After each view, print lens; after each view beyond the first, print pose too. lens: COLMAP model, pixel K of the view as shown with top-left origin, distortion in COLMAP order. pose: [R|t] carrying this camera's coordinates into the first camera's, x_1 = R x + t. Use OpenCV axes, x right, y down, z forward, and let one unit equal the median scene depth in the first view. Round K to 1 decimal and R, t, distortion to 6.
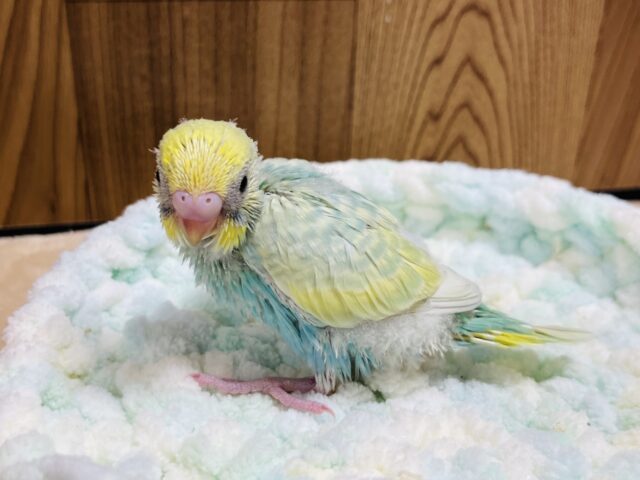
lens RADIAL K [[747.1, 0, 320.0], [0, 747.1, 240.0], [0, 0, 1]] dist [0.010634, -0.122840]
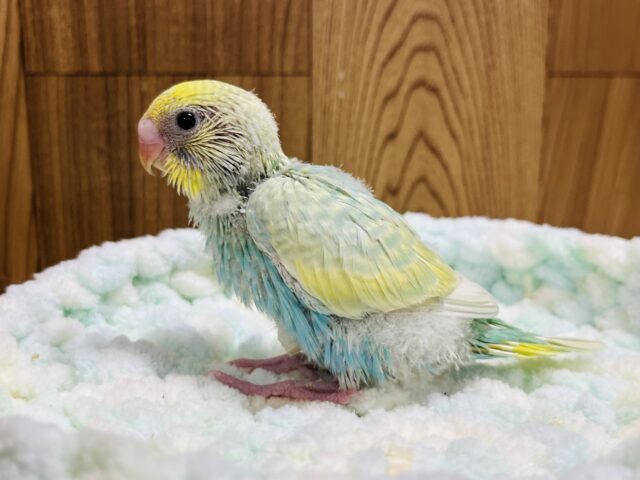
lens RADIAL K [[747.1, 0, 320.0], [0, 747.1, 240.0], [0, 0, 1]] dist [0.010634, -0.122840]
pose [[0.997406, -0.040114, 0.059770, -0.008995], [0.052905, 0.971563, -0.230795, 0.145066], [-0.048812, 0.233358, 0.971165, 0.046120]]
